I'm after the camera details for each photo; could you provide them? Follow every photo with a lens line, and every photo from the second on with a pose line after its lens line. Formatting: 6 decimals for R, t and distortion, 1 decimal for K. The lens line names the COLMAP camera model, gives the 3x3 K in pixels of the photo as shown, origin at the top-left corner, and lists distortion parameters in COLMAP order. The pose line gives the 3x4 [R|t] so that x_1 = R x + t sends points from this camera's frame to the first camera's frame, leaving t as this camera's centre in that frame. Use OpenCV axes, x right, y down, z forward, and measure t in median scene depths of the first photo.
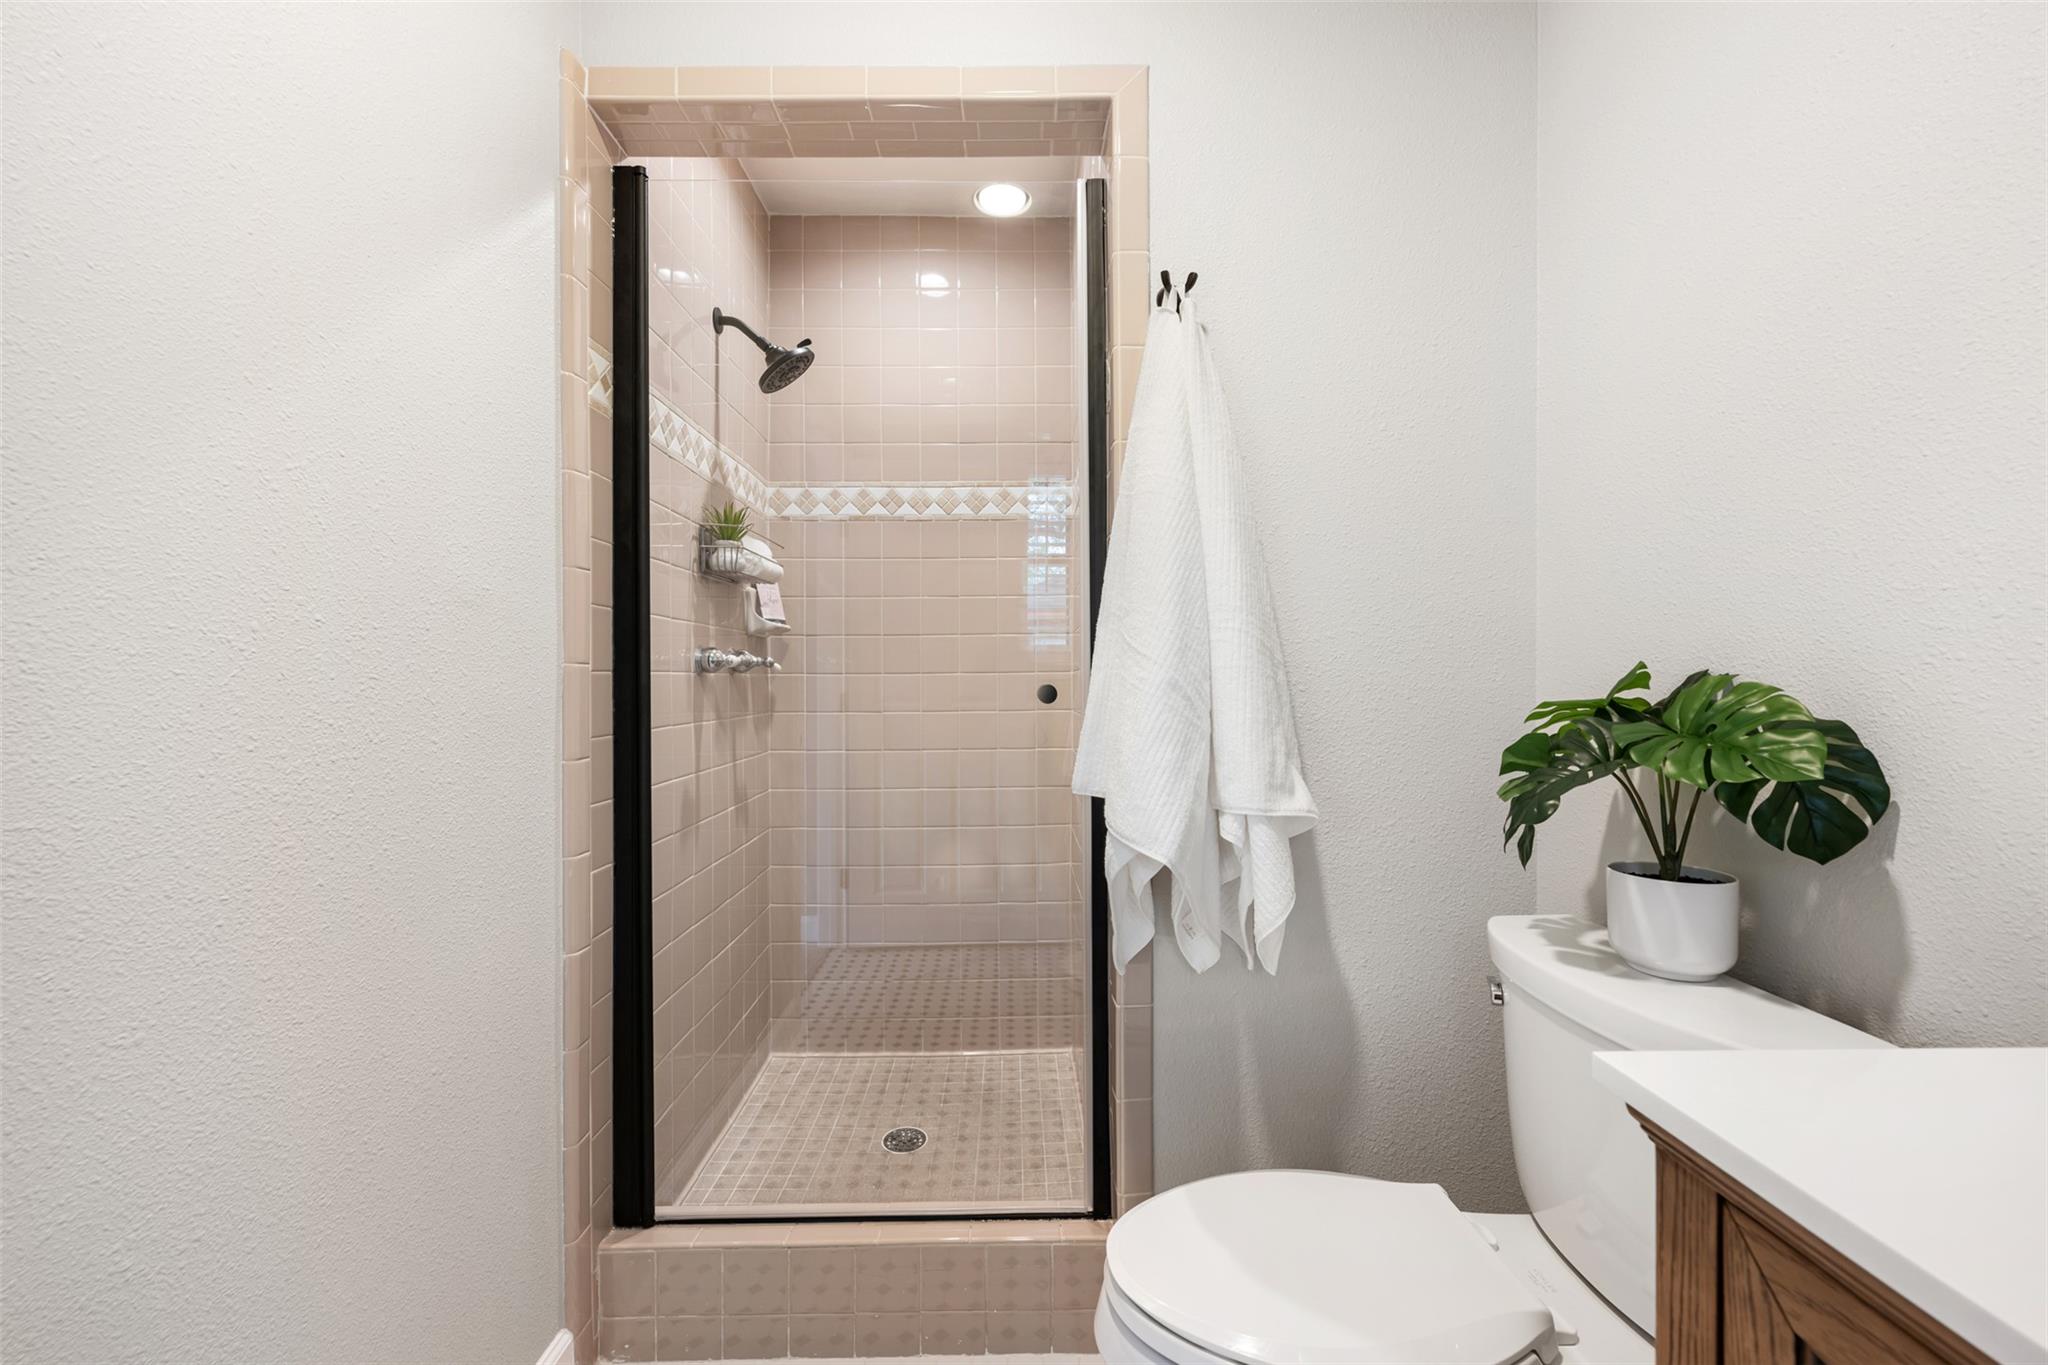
lens RADIAL K [[828.1, 0, 1024.5], [0, 828.1, 684.9], [0, 0, 1]] dist [0.001633, 0.000074]
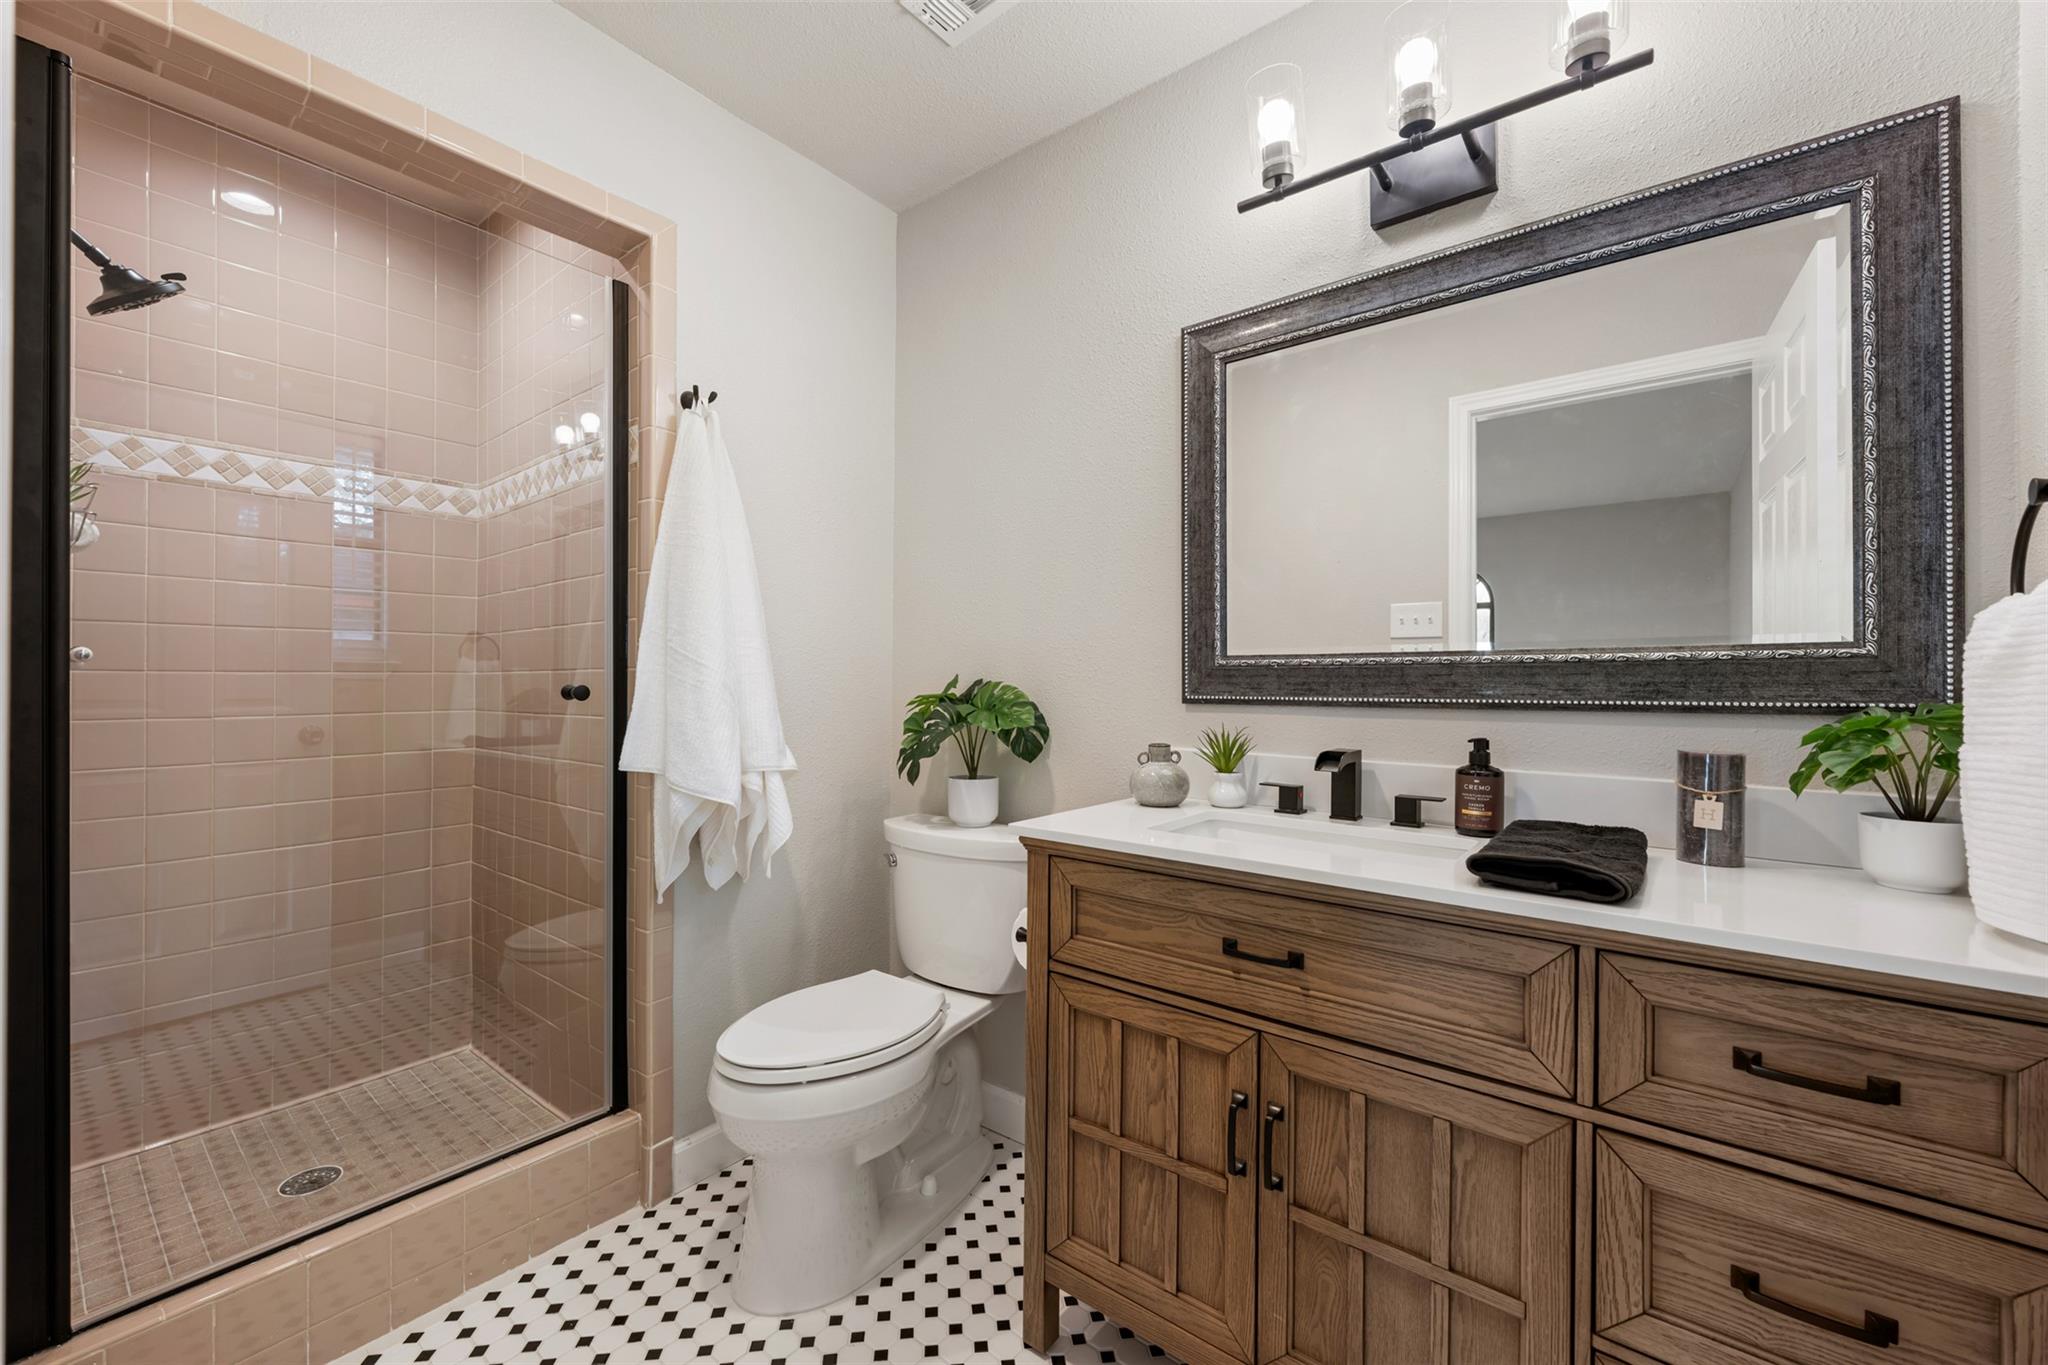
lens RADIAL K [[804.2, 0, 1031.9], [0, 804.2, 690.4], [0, 0, 1]] dist [-0.000121, -0.000285]
pose [[0.624204, -0.001306, 0.781260, -0.631074], [-0.001665, 0.999994, 0.003001, 0.004381], [-0.781260, -0.003174, 0.624198, -0.327256]]
